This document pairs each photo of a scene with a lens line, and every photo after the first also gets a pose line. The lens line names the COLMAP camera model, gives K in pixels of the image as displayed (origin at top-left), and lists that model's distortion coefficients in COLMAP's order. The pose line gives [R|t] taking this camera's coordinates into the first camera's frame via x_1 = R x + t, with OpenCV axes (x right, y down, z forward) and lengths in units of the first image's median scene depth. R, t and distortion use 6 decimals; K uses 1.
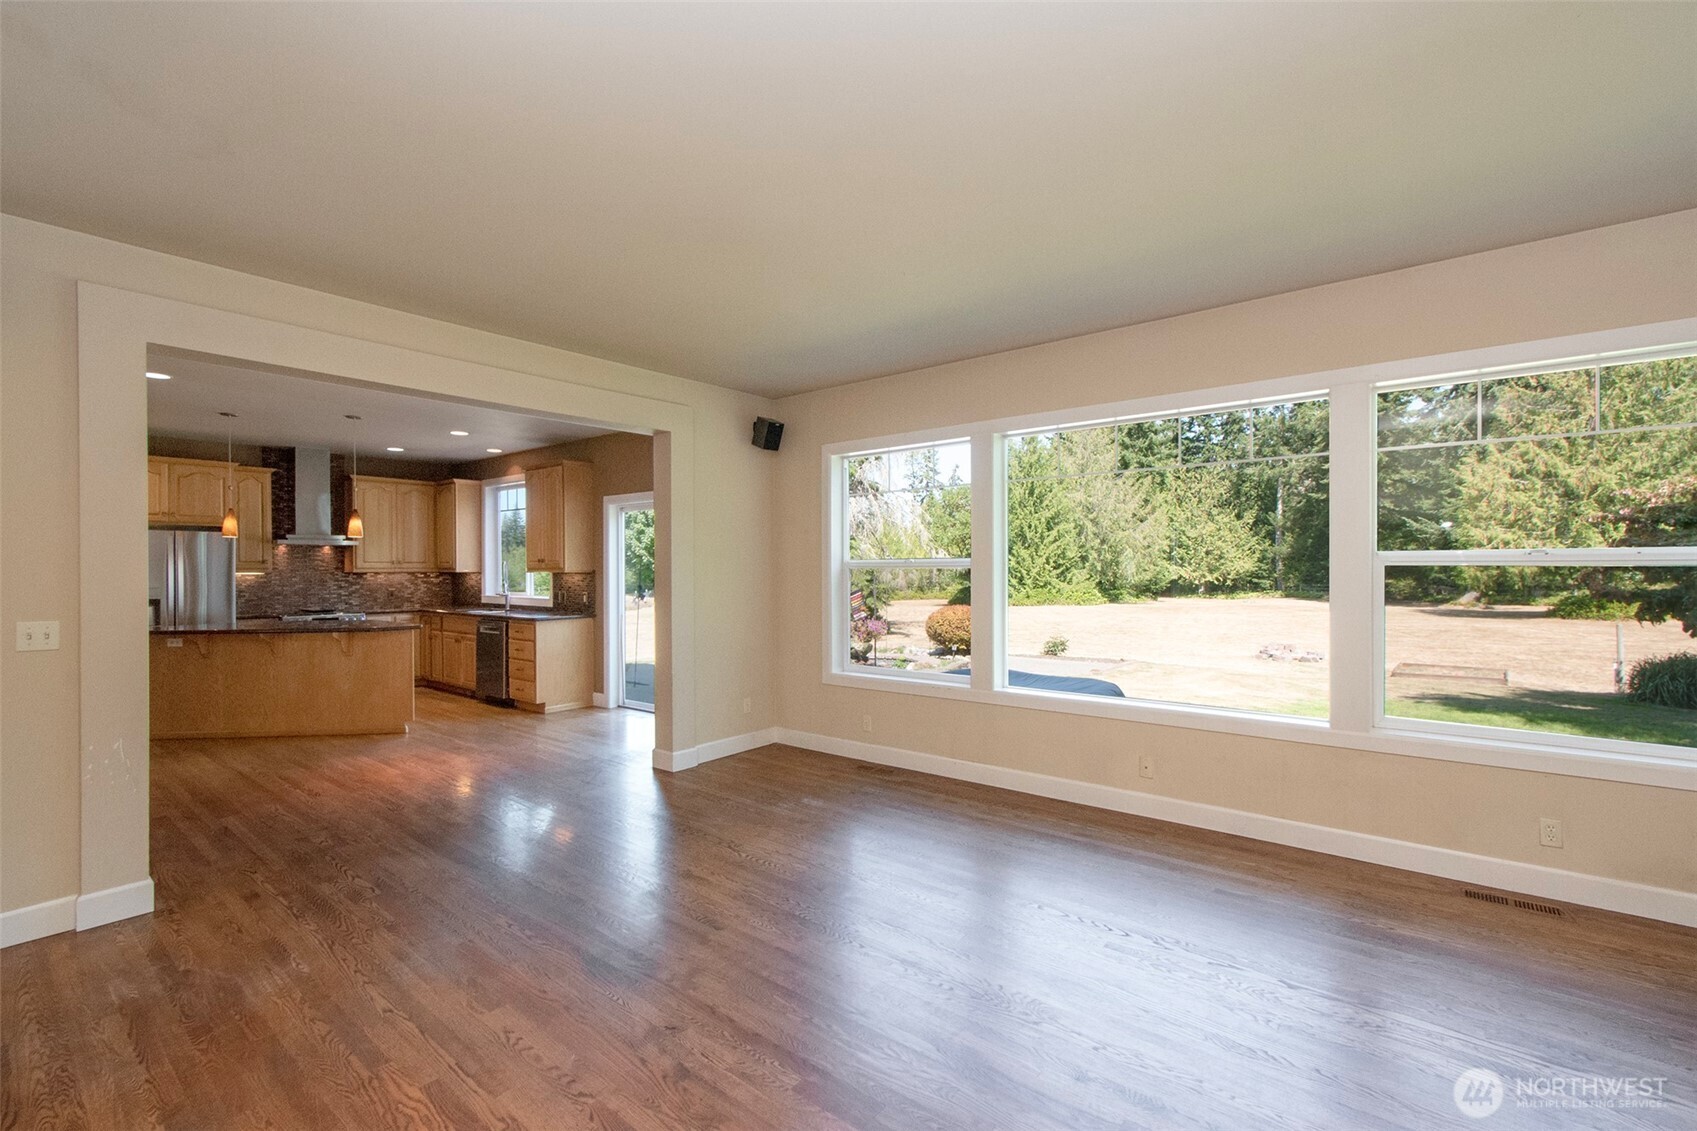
lens RADIAL K [[755.9, 0, 855.5], [0, 755.9, 573.0], [0, 0, 1]] dist [-0.000170, -0.001789]
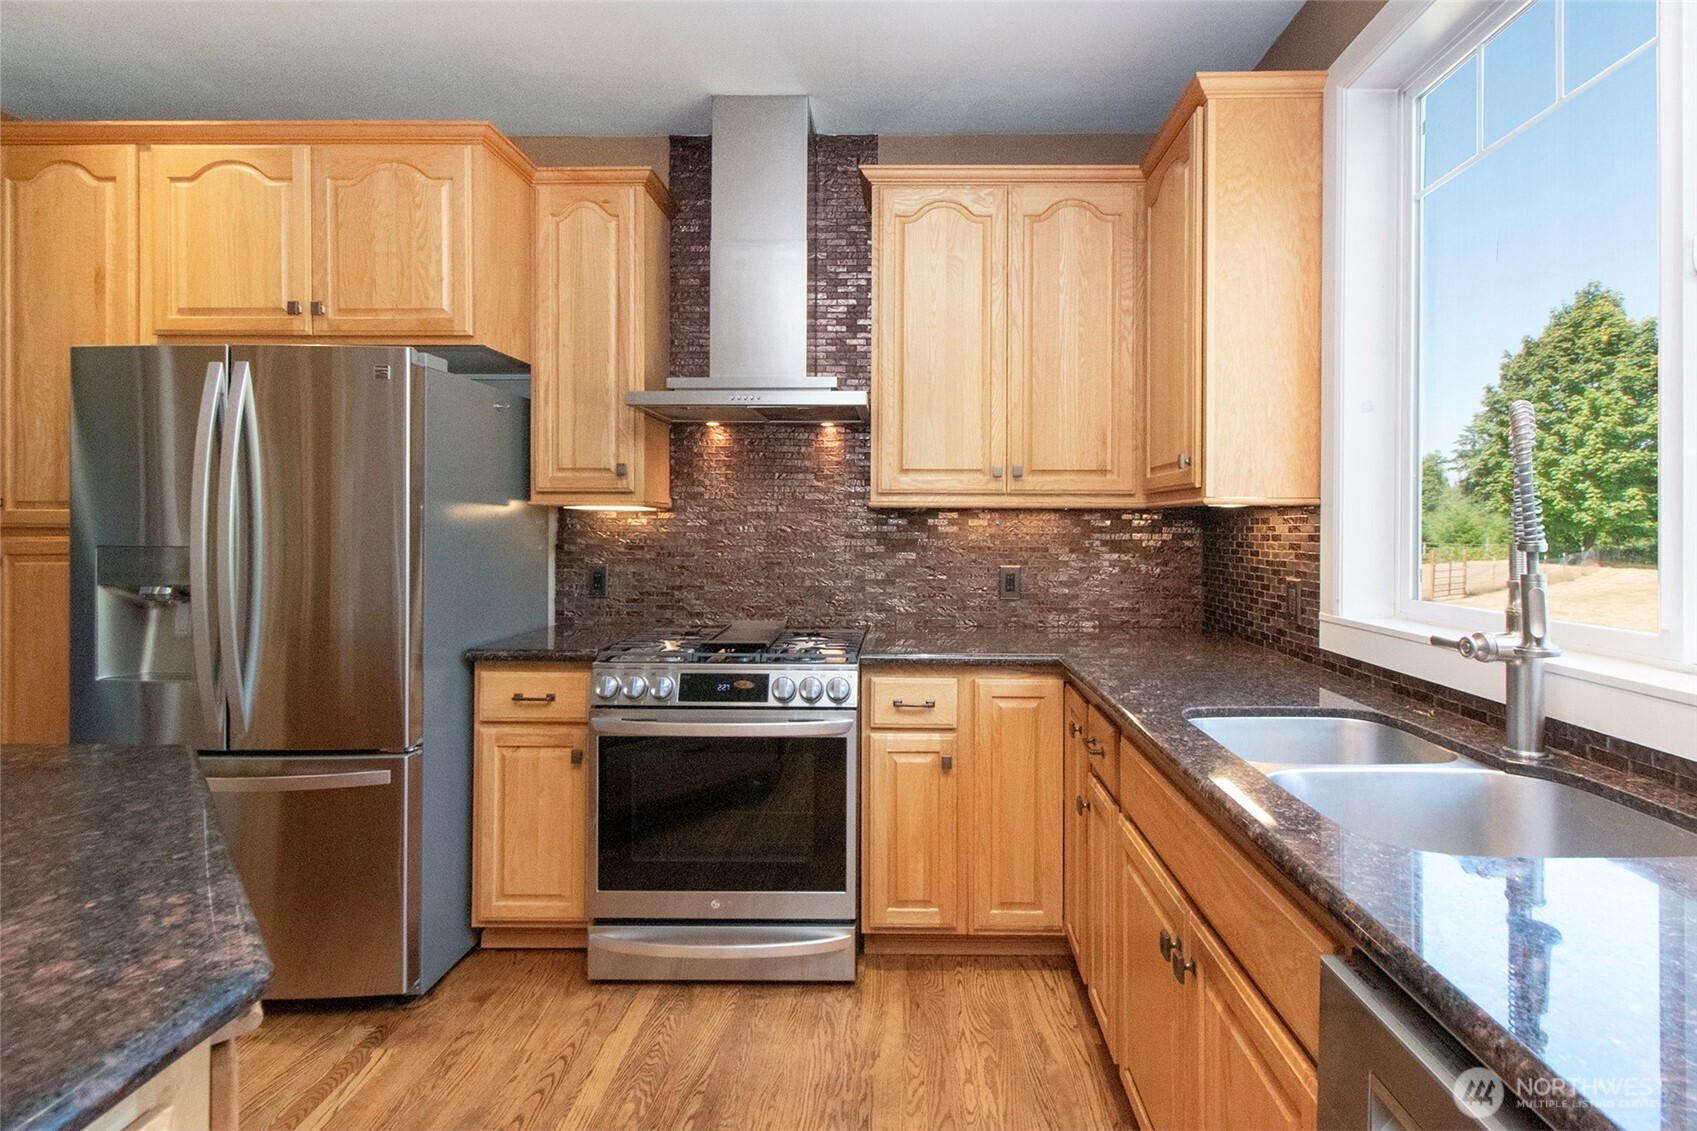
lens RADIAL K [[755.9, 0, 902.9], [0, 755.9, 525.5], [0, 0, 1]] dist [-0.000170, -0.001789]
pose [[0.623211, 0.006133, -0.782030, -0.448114], [-0.012291, 0.999923, -0.001953, 0.006872], [0.781958, 0.010829, 0.623238, 0.862993]]
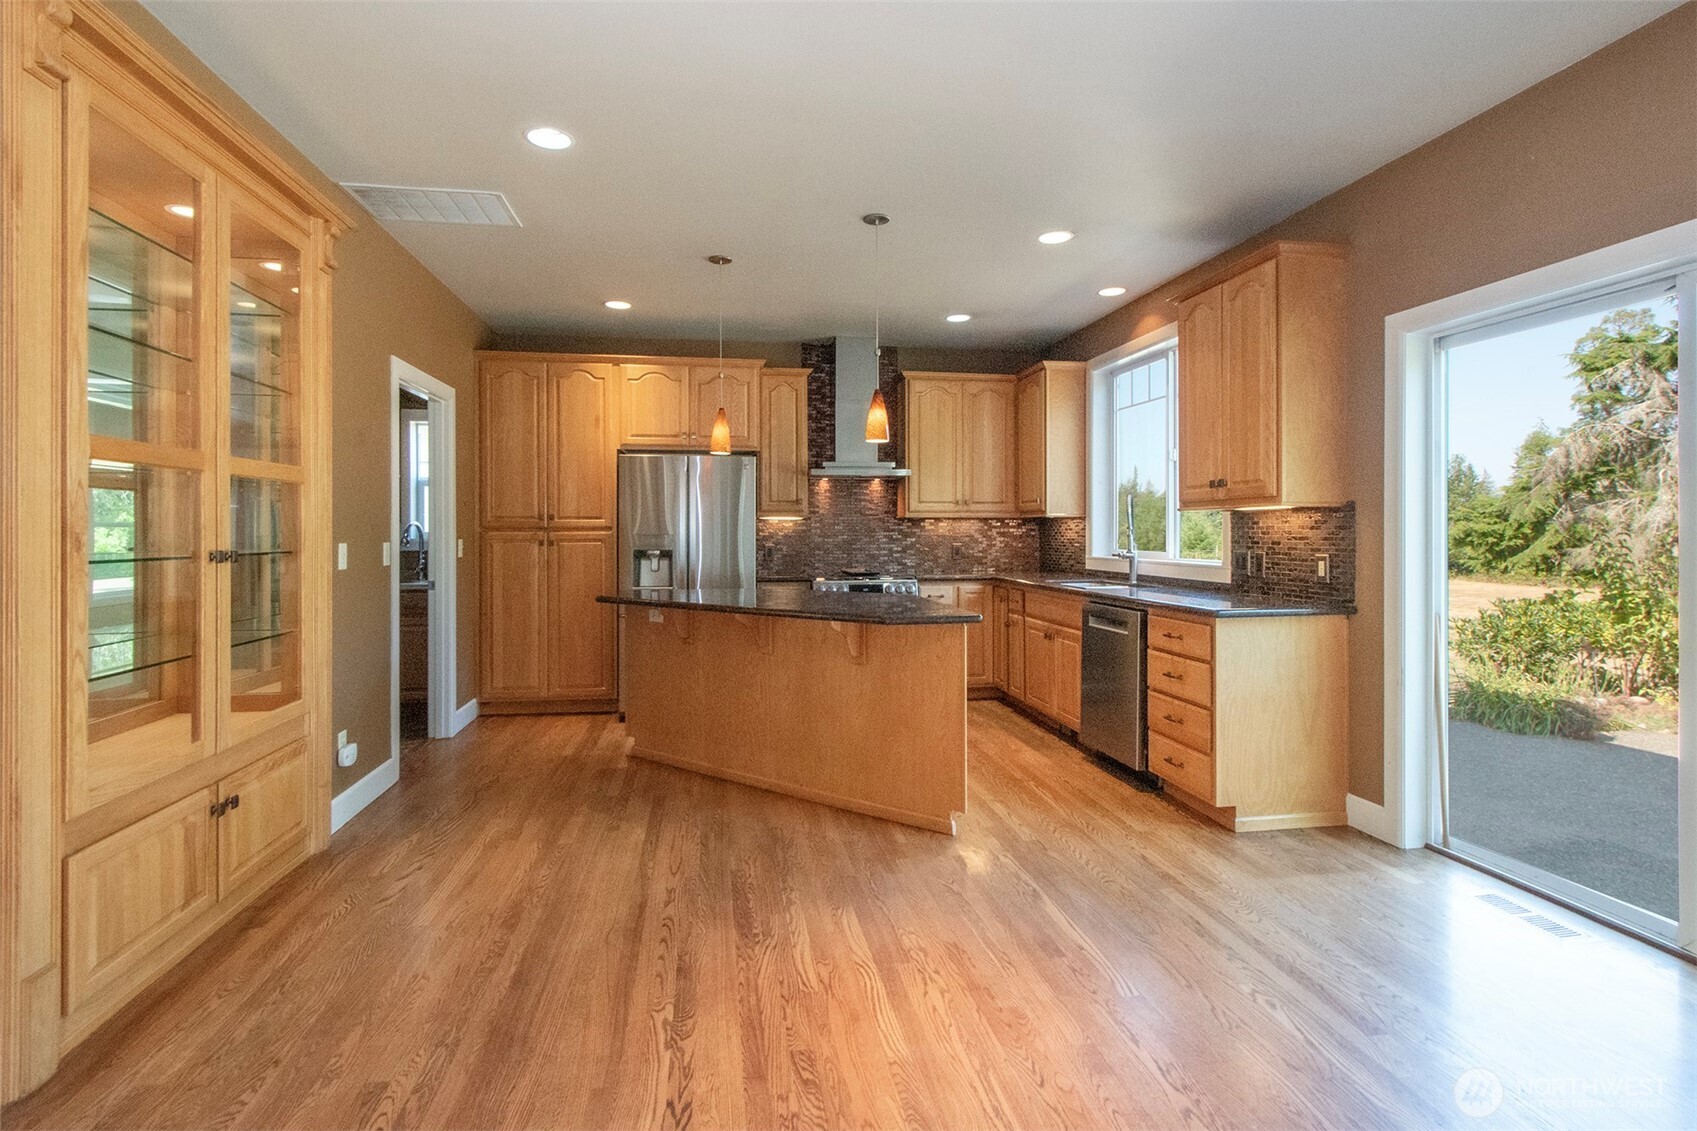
lens RADIAL K [[826.0, 0, 829.7], [0, 826.0, 528.7], [0, 0, 1]] dist [0.008940, -0.000536]
pose [[0.740113, 0.000769, -0.672482, -0.232015], [-0.006089, 0.999966, -0.005558, 0.014137], [0.672455, 0.008208, 0.740092, 0.430691]]
